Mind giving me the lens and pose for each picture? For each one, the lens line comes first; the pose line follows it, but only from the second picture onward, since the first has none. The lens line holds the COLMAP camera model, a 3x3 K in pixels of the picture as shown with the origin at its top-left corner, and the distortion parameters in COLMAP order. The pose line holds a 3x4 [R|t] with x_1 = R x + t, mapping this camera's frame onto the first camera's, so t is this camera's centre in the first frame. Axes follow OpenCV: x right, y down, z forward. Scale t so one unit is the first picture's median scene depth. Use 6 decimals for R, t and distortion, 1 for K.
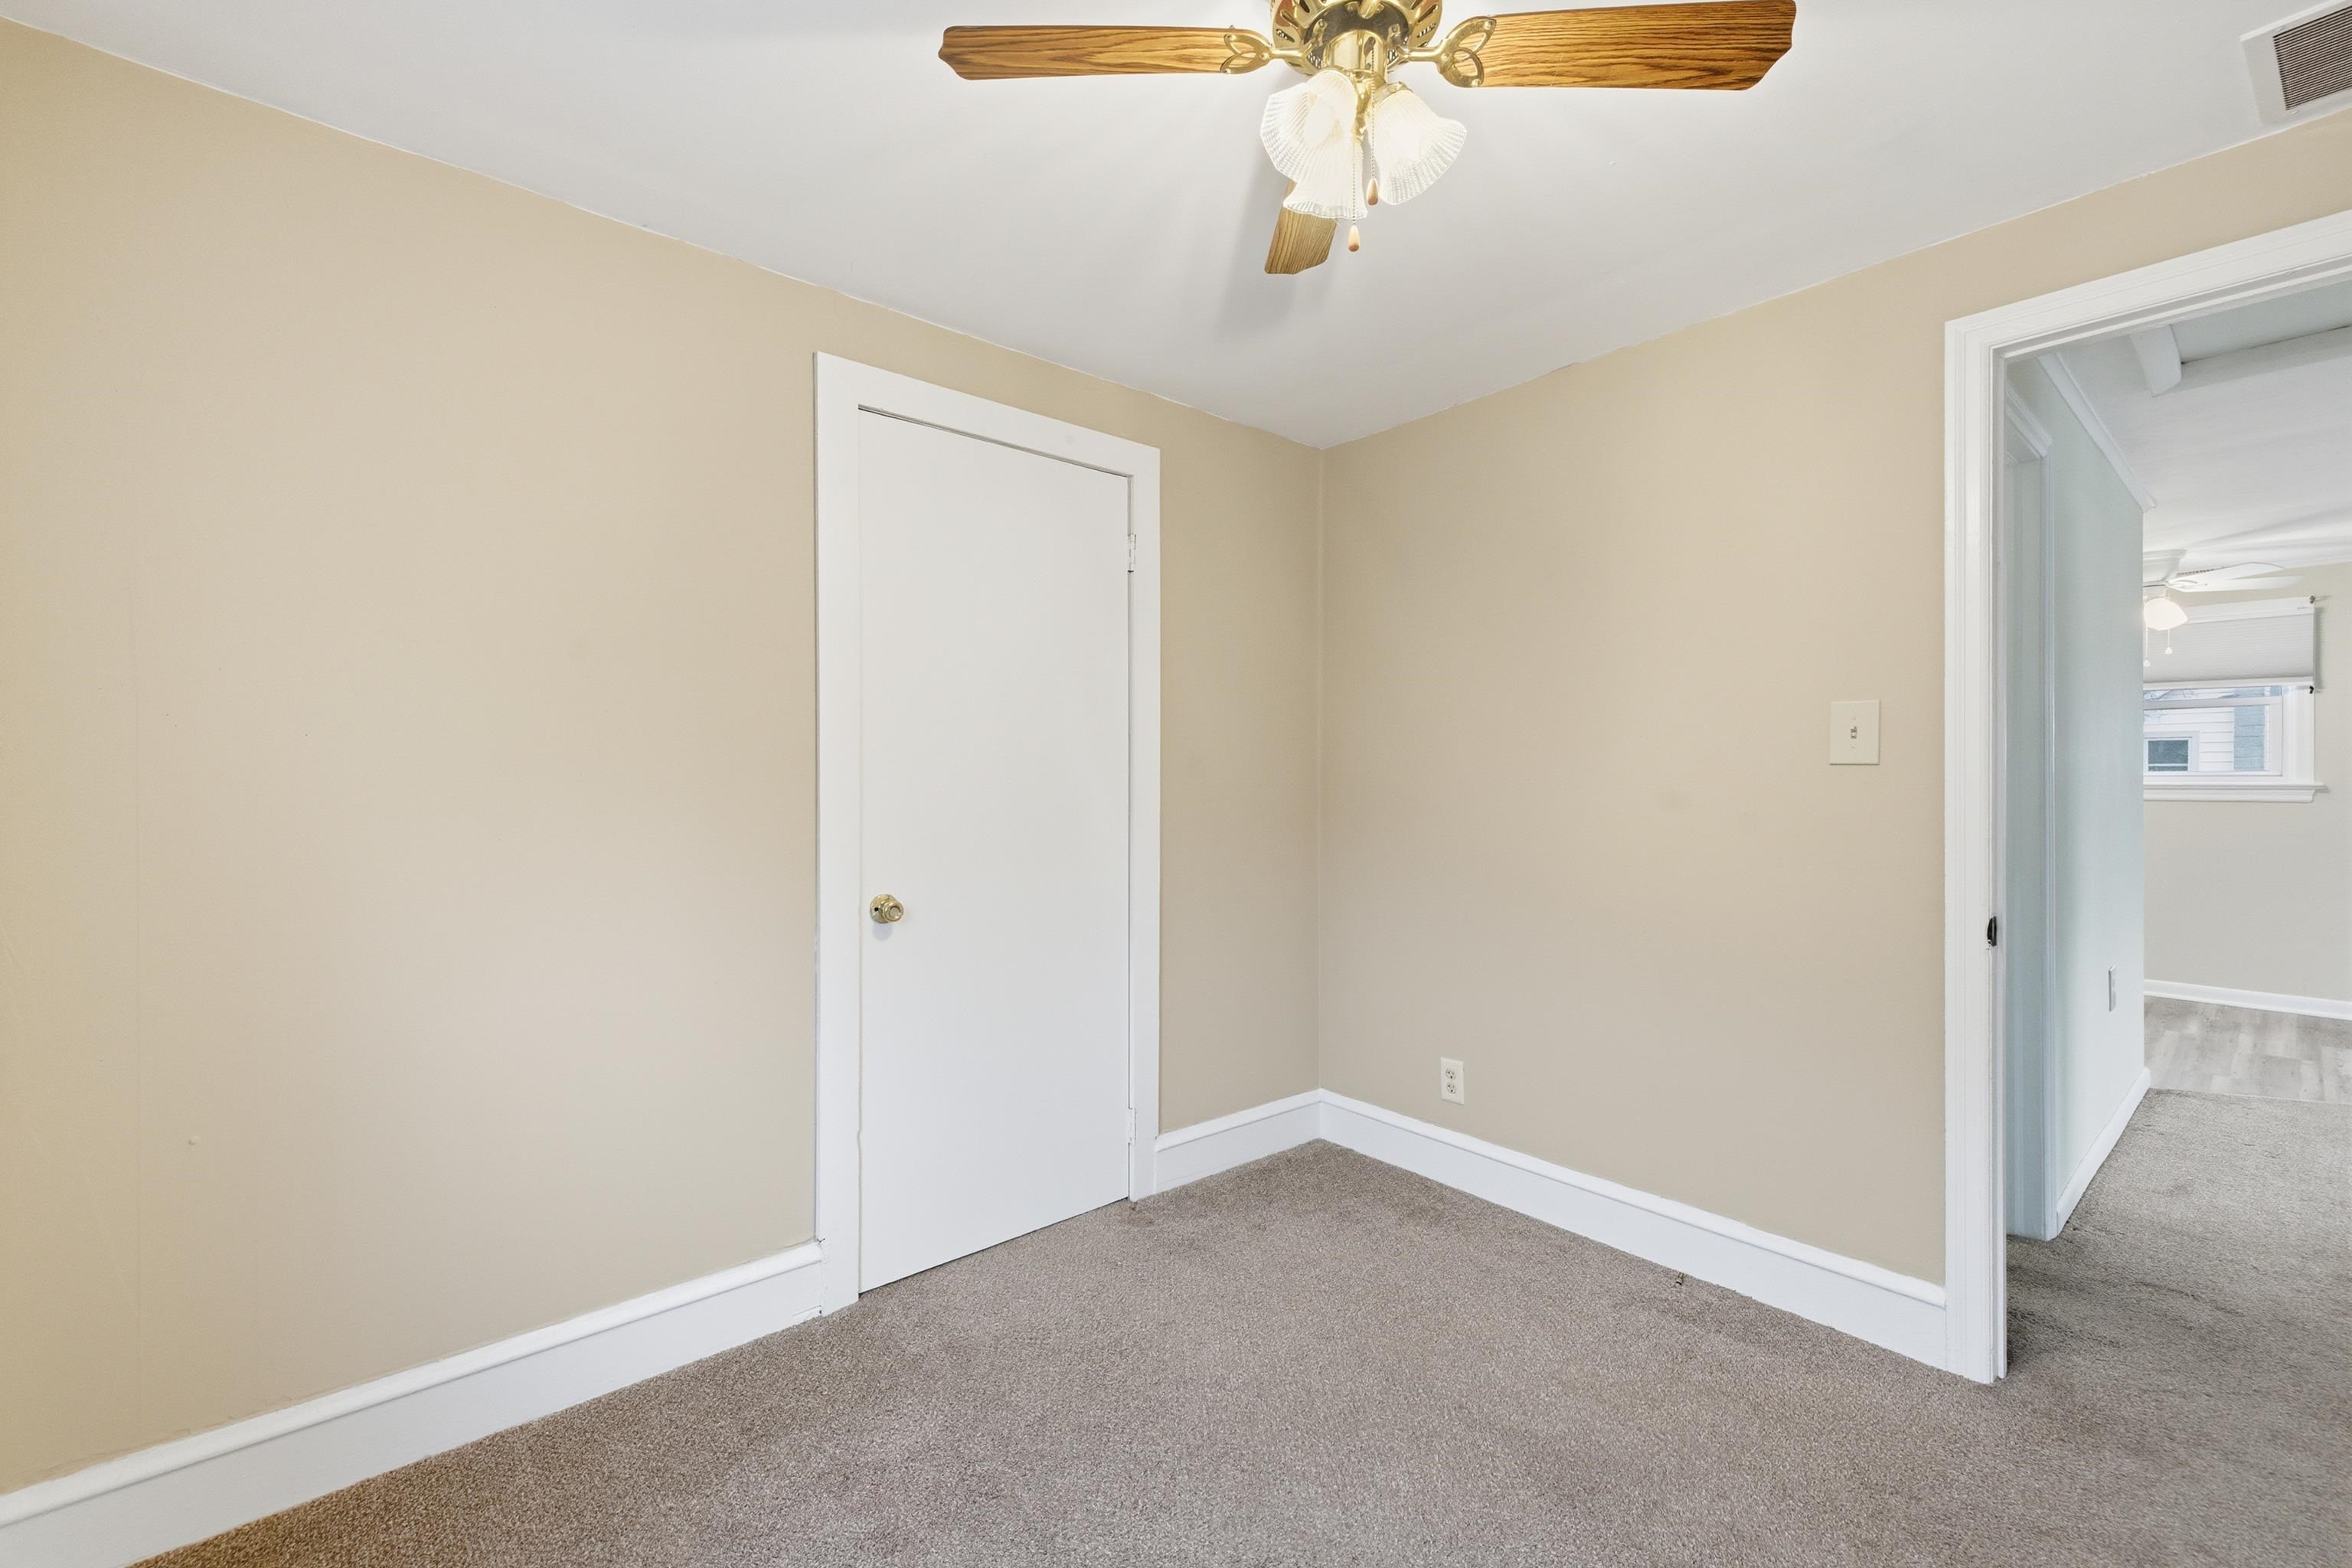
lens RADIAL K [[992.5, 0, 1173.8], [0, 992.5, 790.3], [0, 0, 1]] dist [0.005782, -0.000317]
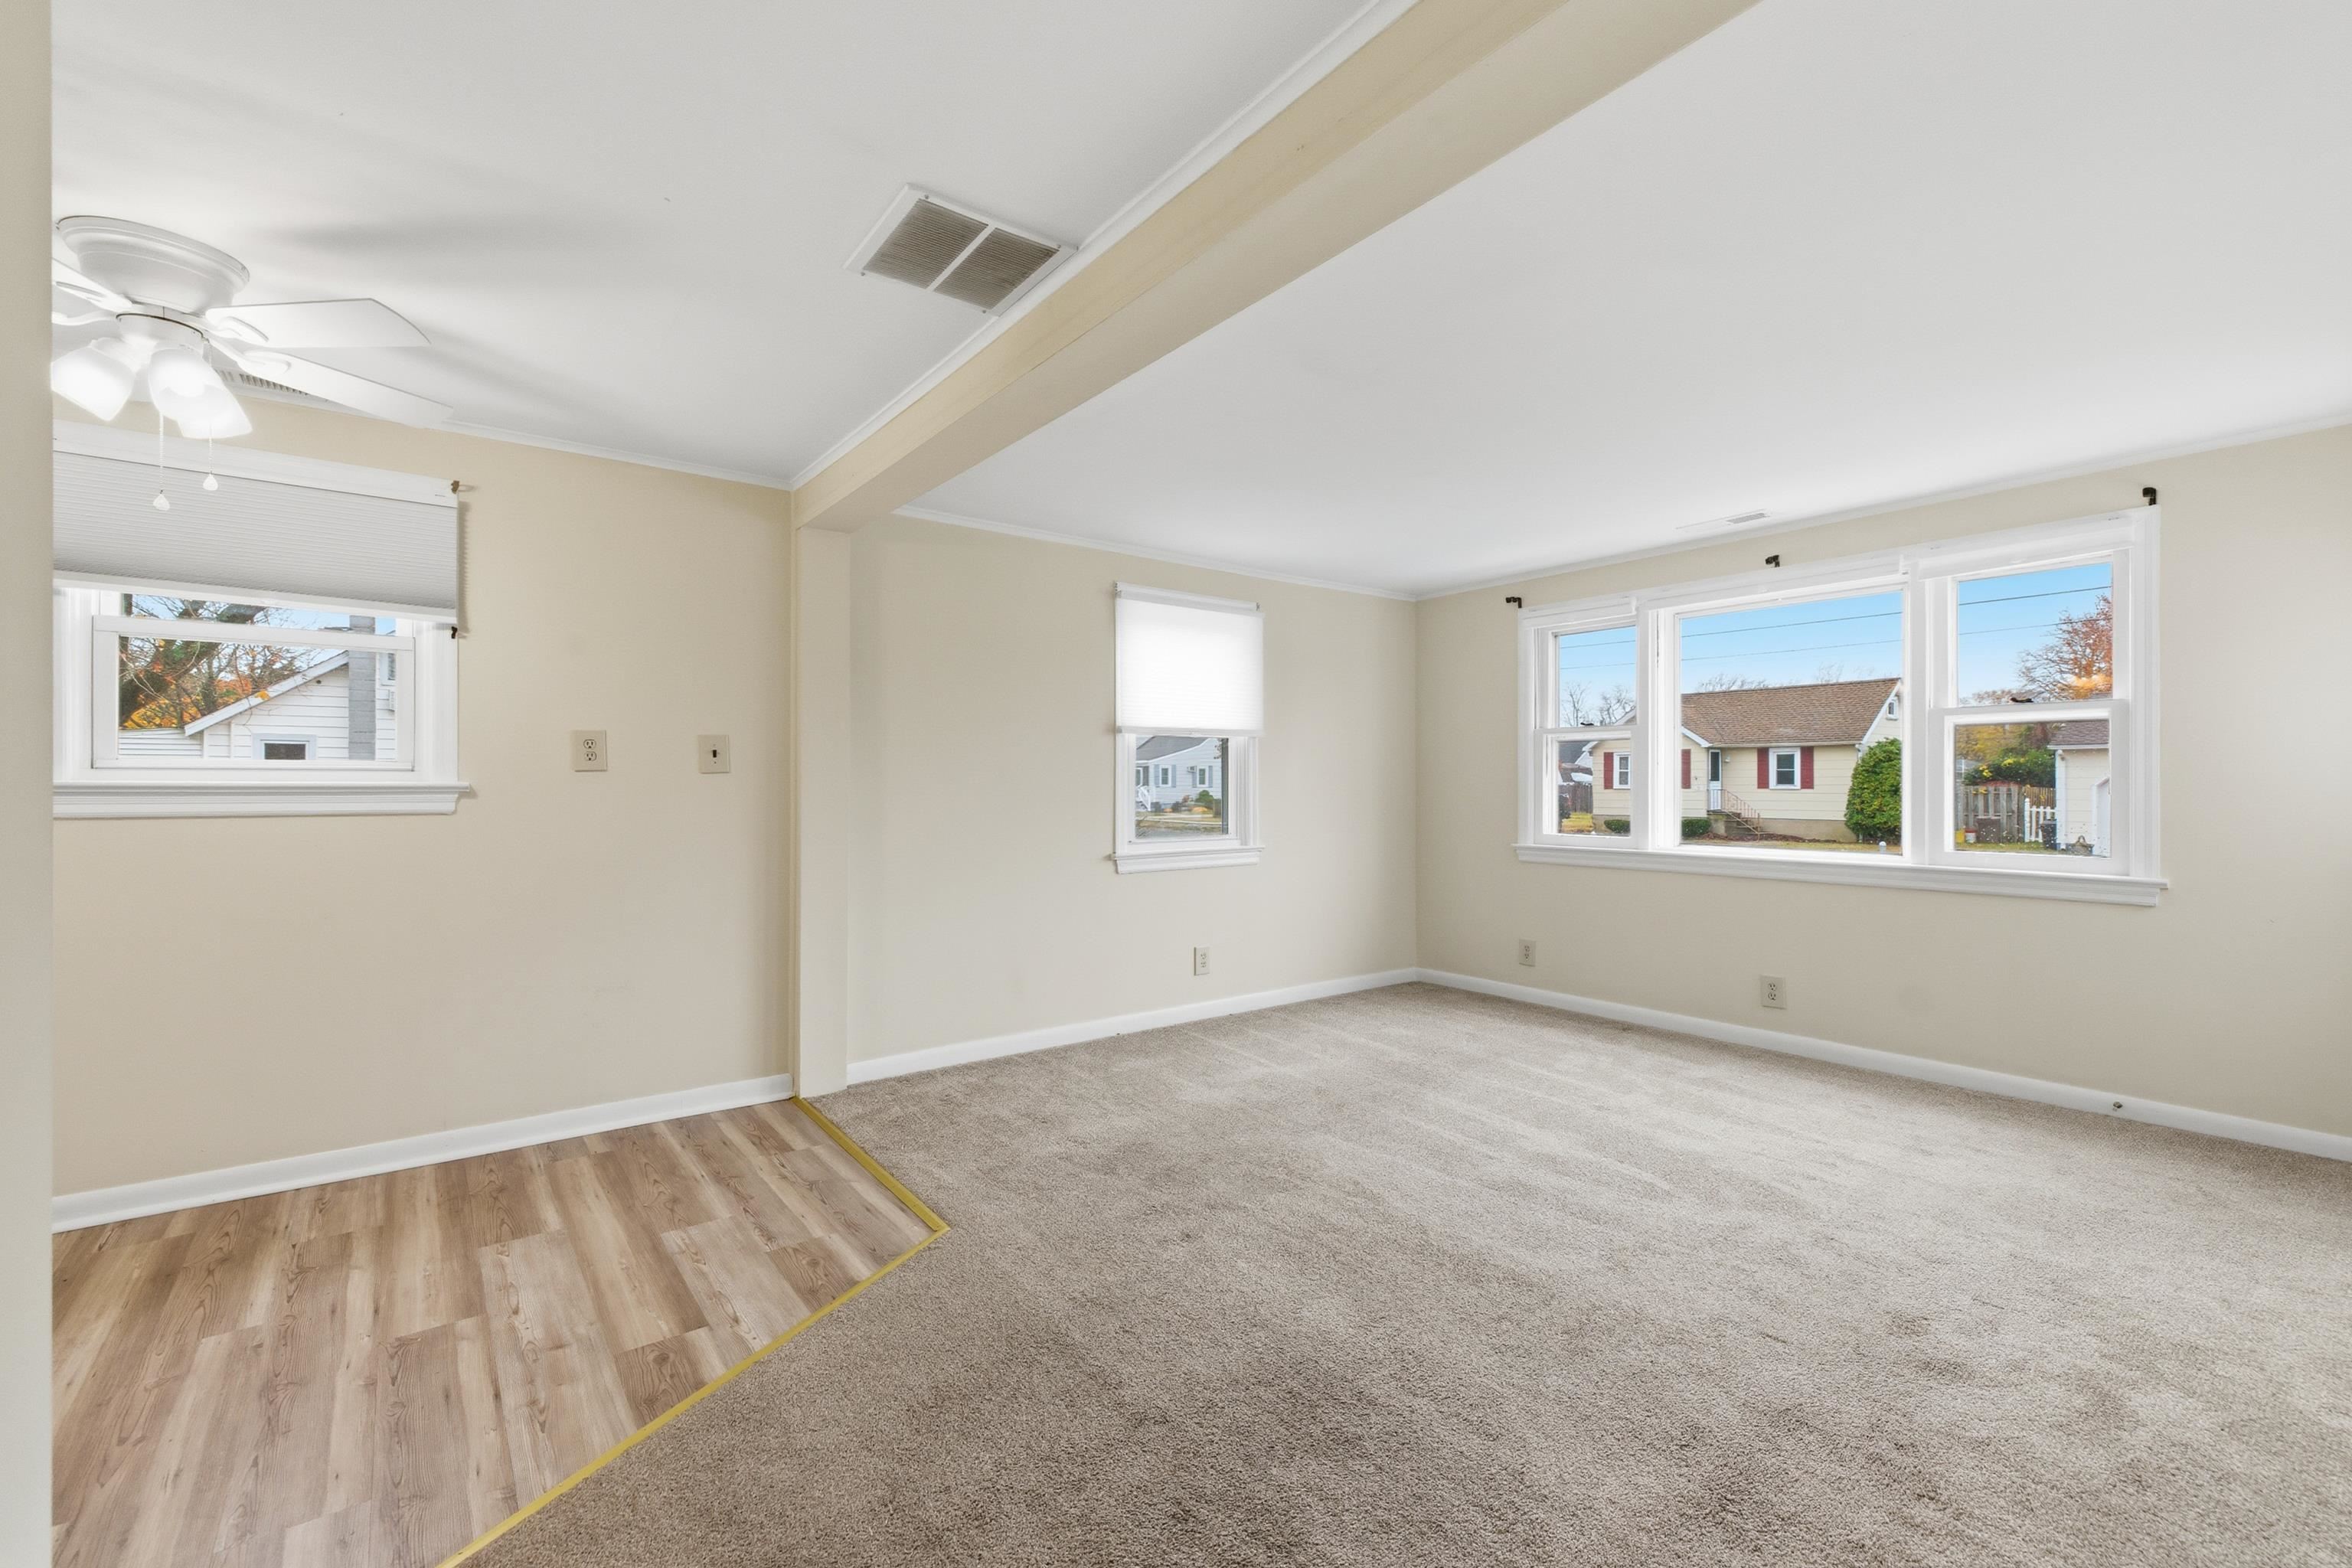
lens RADIAL K [[992.5, 0, 1159.4], [0, 992.5, 780.8], [0, 0, 1]] dist [0.005782, -0.000317]
pose [[0.069793, 0.007376, 0.997534, 0.555880], [0.003152, 0.999966, -0.007615, -0.001918], [-0.997557, 0.003675, 0.069767, 0.522658]]
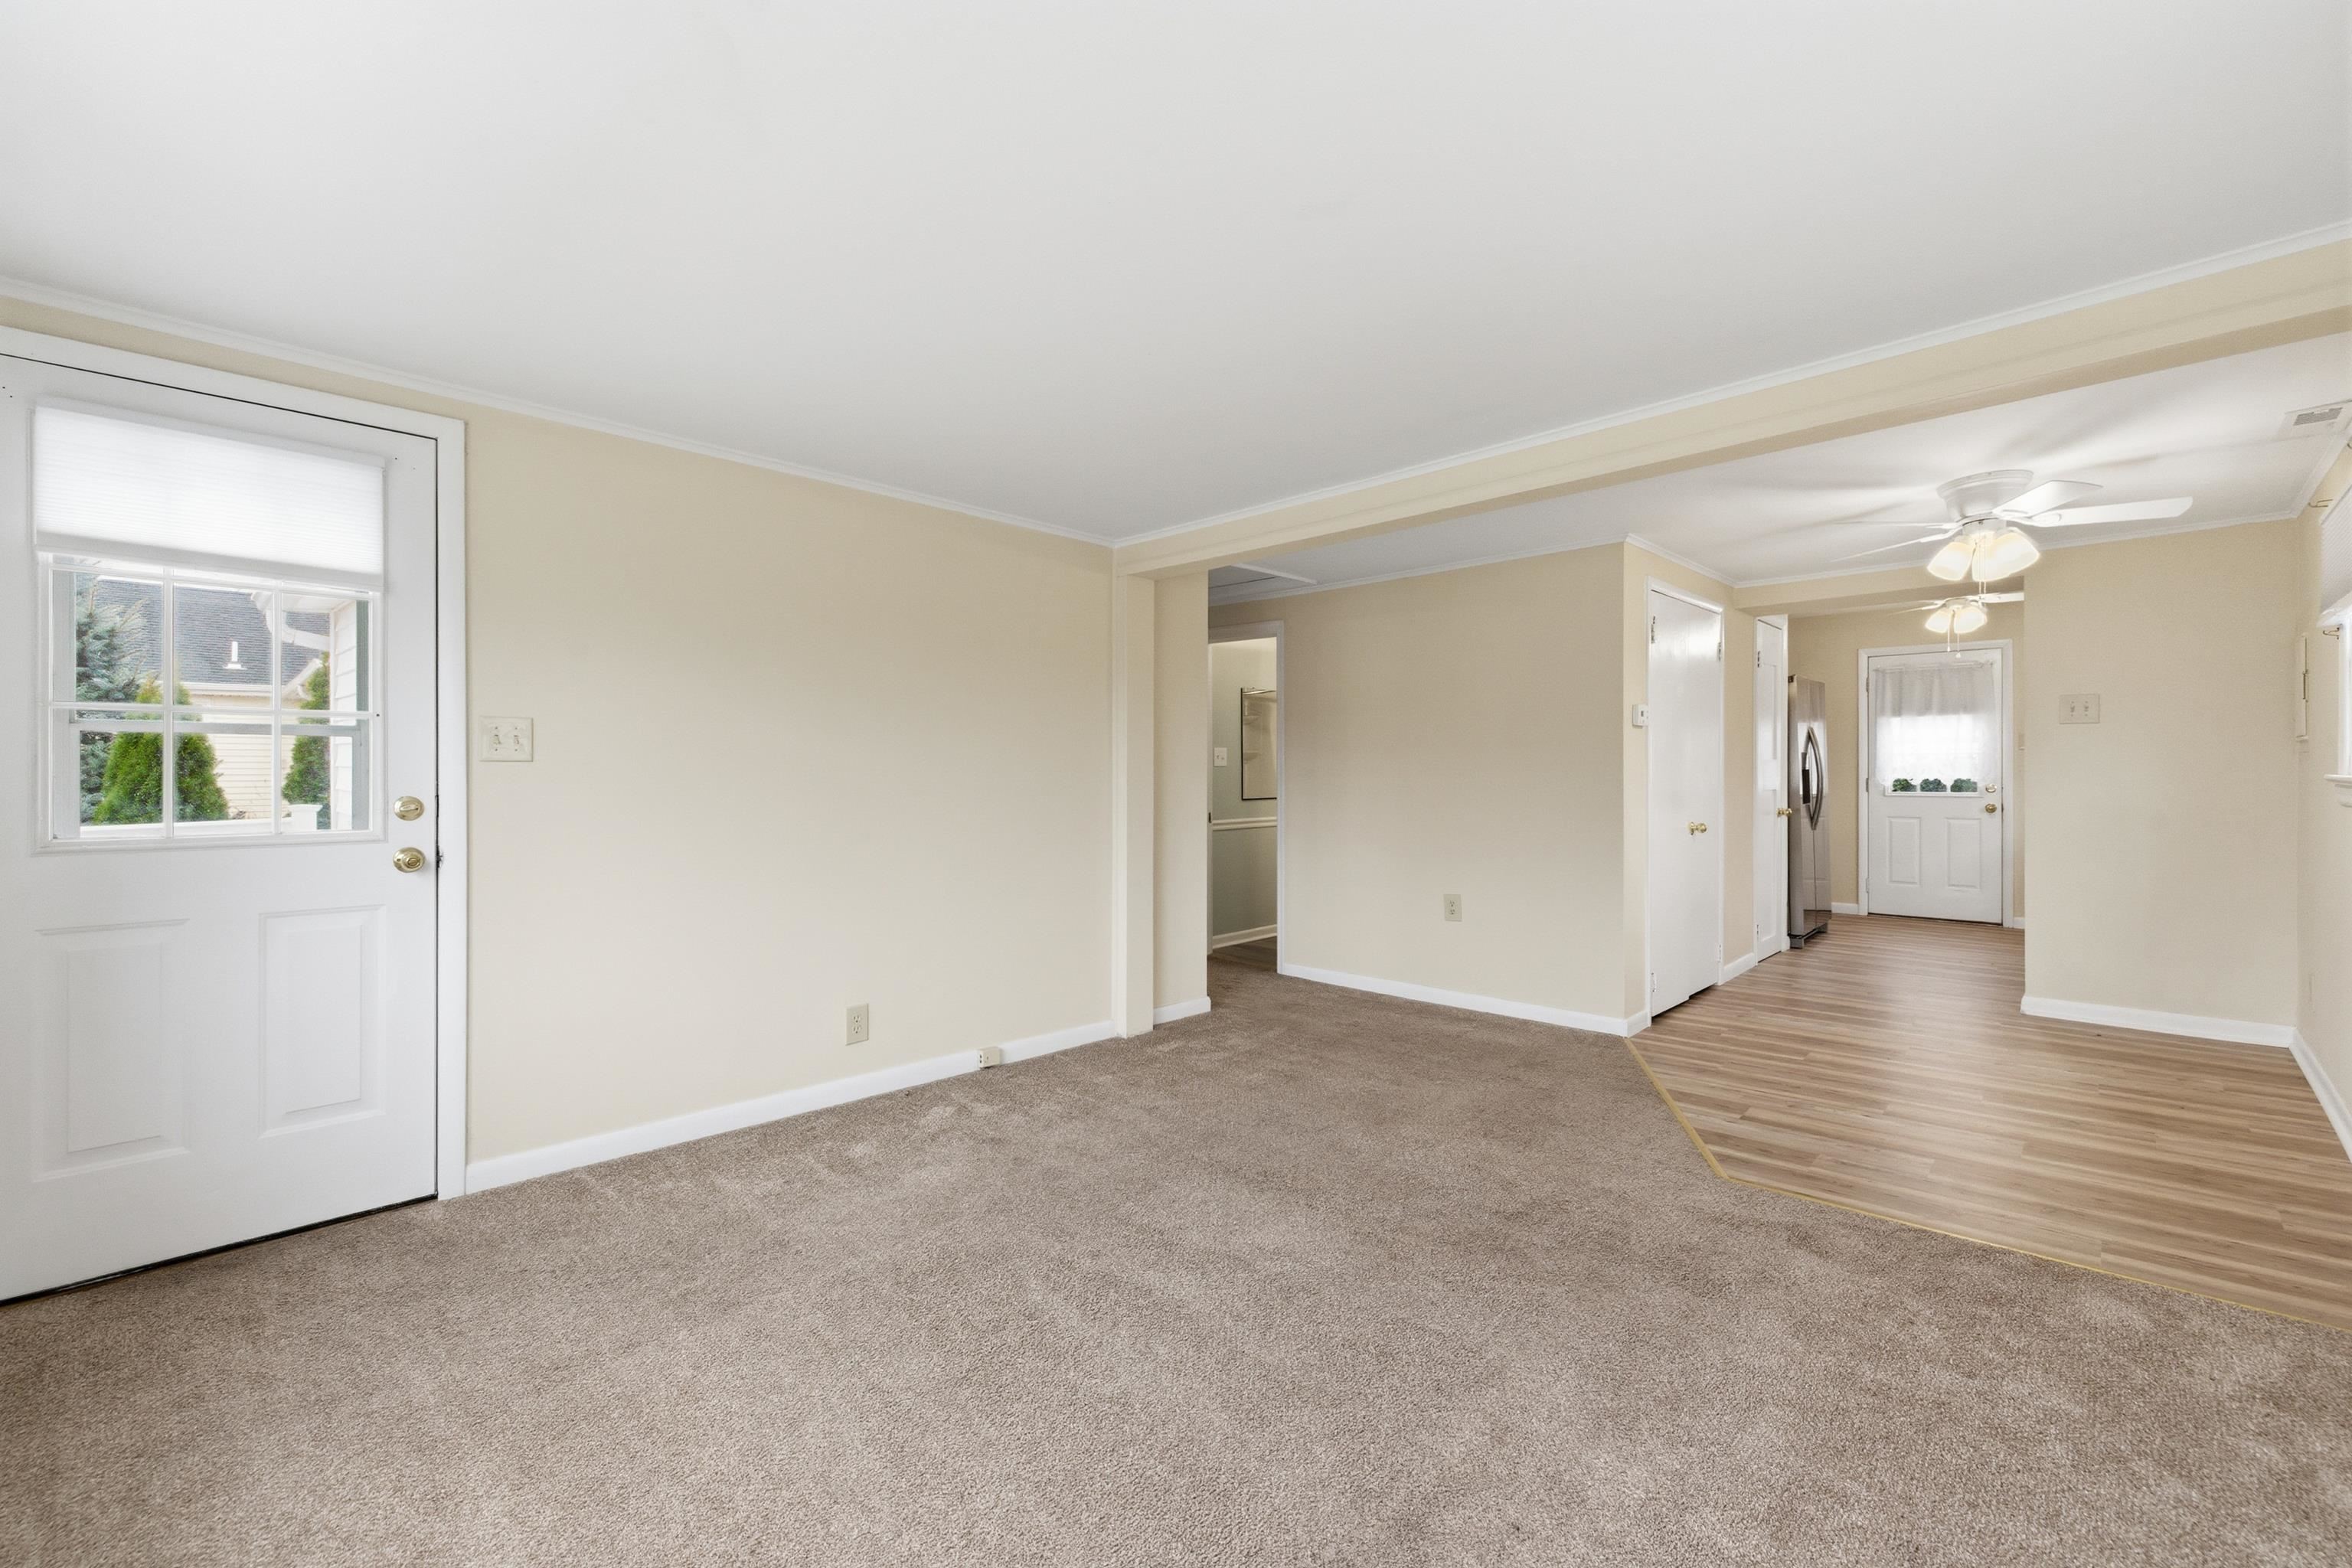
lens RADIAL K [[992.5, 0, 1178.4], [0, 992.5, 785.4], [0, 0, 1]] dist [0.005782, -0.000317]
pose [[0.080471, 0.006615, -0.996735, 1.626017], [0.005917, 0.999957, 0.007114, -0.010197], [0.996739, -0.006471, 0.080428, 0.304267]]
